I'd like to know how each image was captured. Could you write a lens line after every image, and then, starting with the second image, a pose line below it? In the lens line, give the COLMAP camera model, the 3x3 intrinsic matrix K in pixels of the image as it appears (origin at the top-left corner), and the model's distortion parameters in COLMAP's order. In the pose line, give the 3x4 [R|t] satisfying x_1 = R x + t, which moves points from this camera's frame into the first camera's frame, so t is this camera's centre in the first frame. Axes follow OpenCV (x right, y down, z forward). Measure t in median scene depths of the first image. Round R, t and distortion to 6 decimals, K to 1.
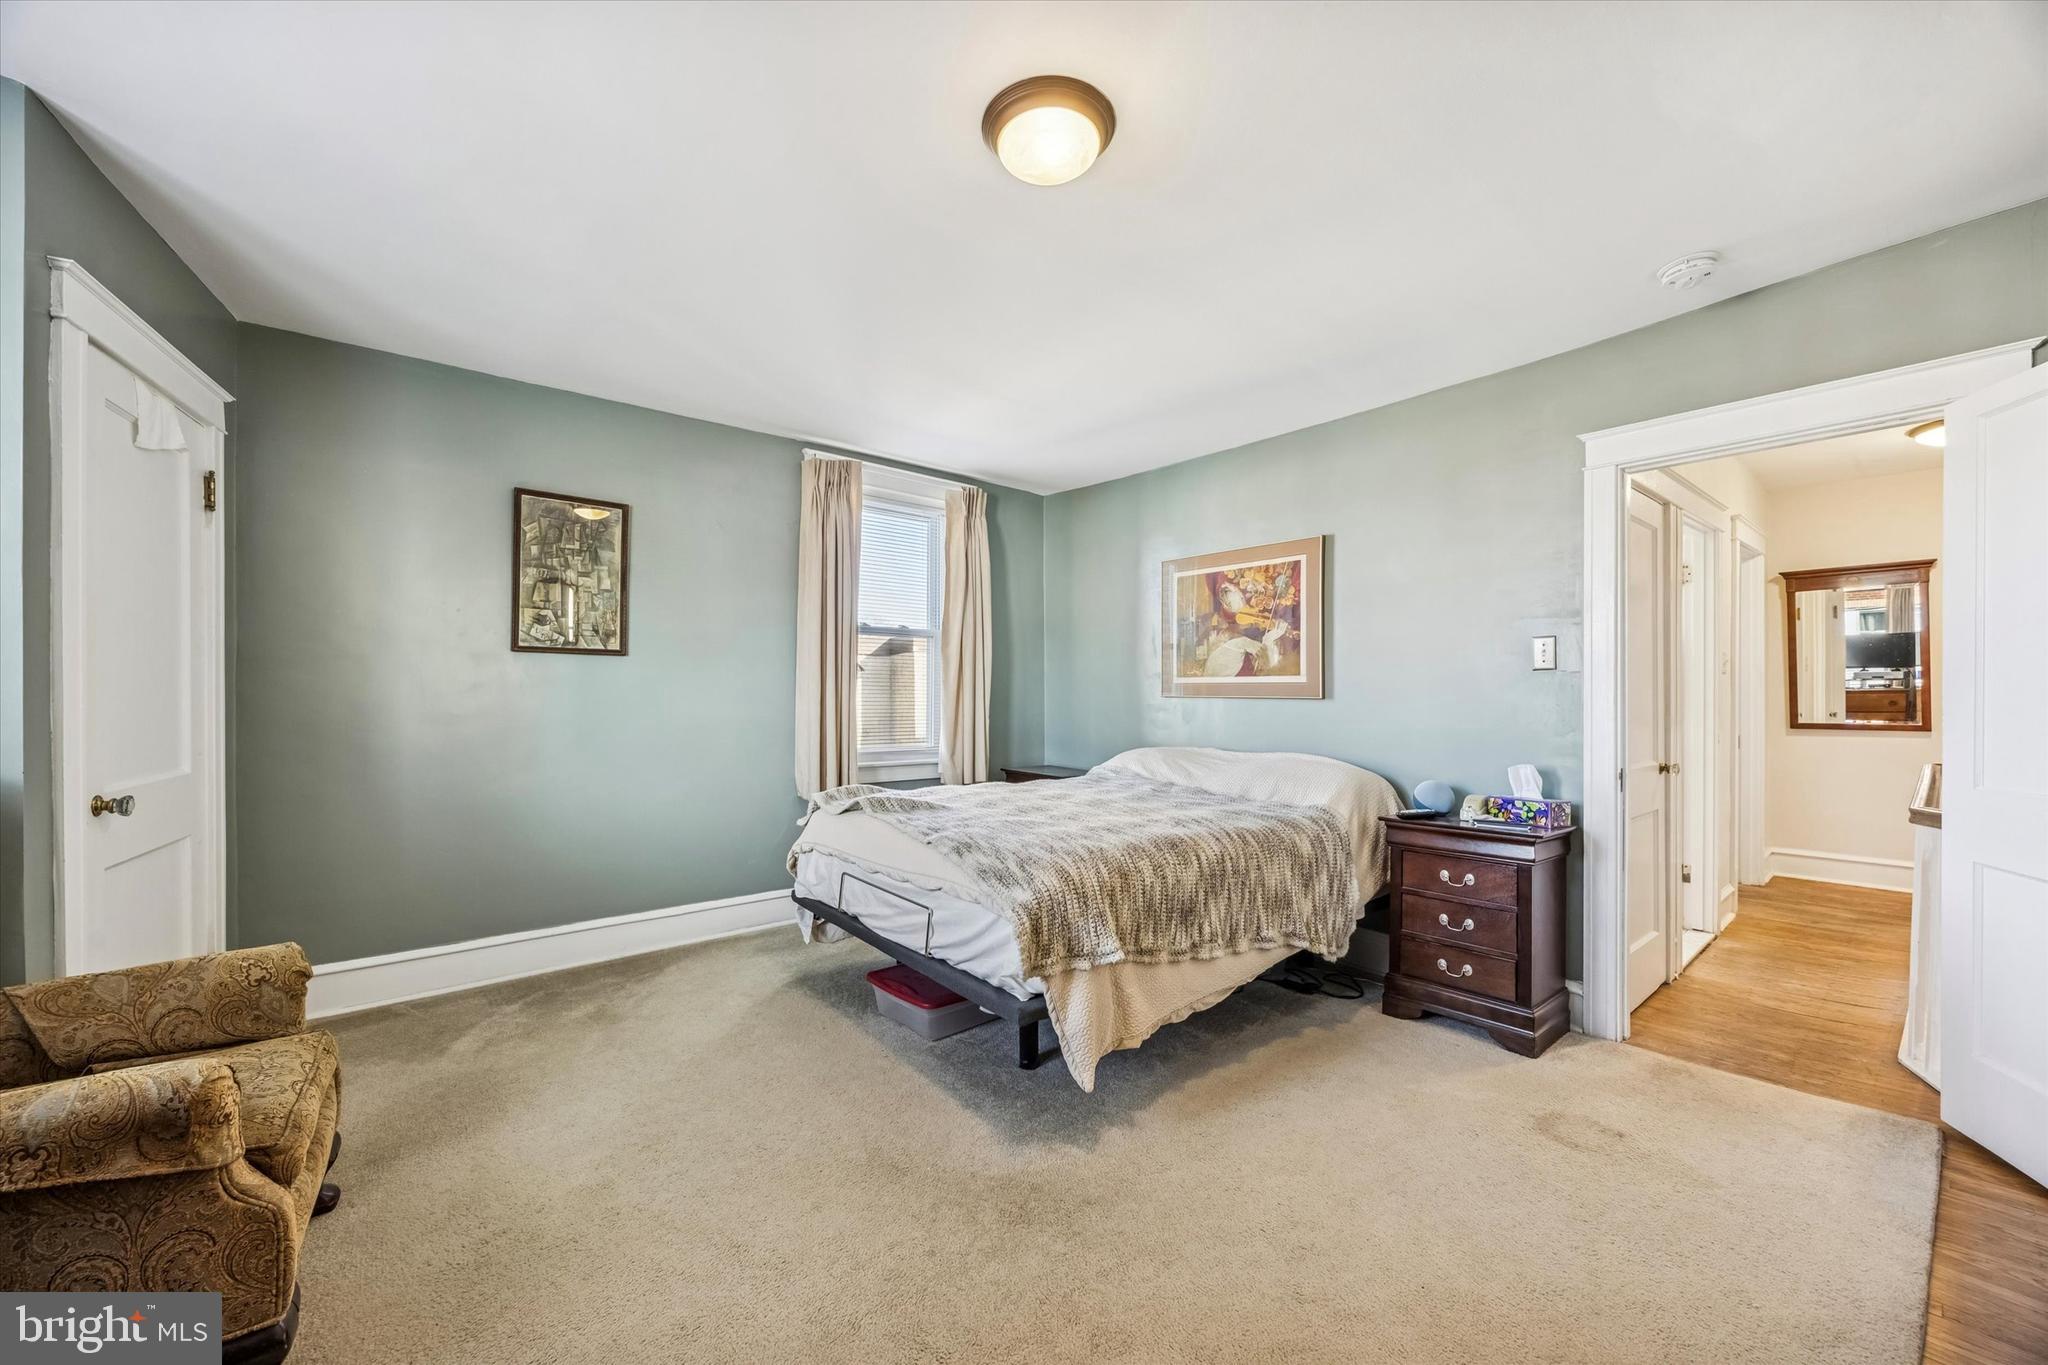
lens RADIAL K [[1110.7, 0, 698.6], [0, 1110.7, 681.4], [0, 0, 1]] dist [-0.002443, -0.000476]
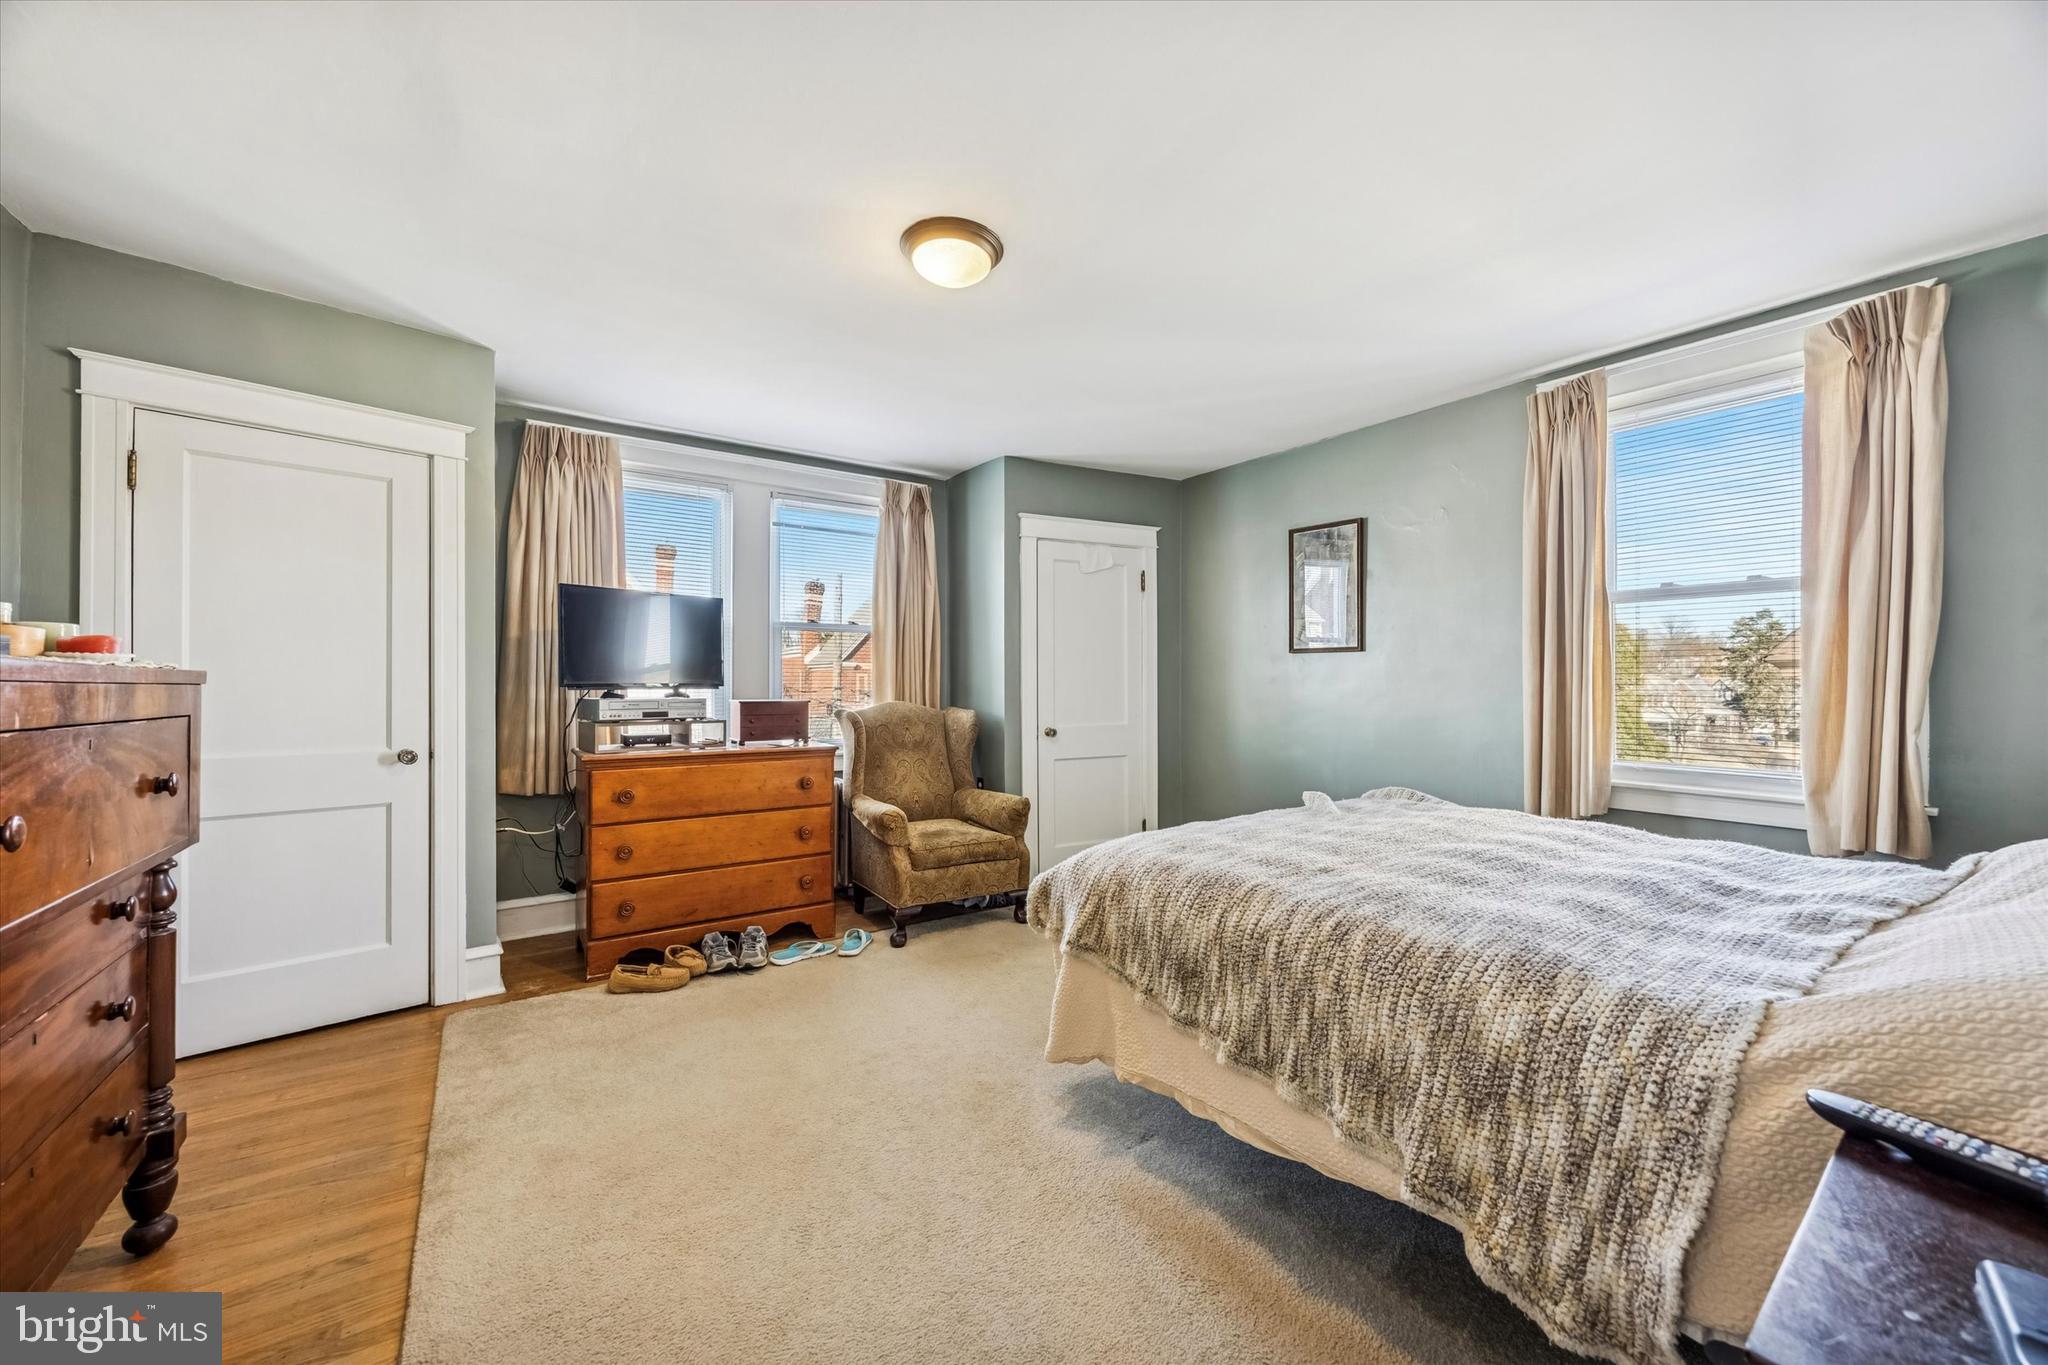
lens RADIAL K [[792.2, 0, 1018.1], [0, 792.2, 678.4], [0, 0, 1]] dist [-0.001485, 0.000046]
pose [[-0.096321, -0.007349, -0.995323, 0.934284], [0.012259, 0.999888, -0.008569, 0.008981], [0.995275, -0.013027, -0.096220, 0.882263]]
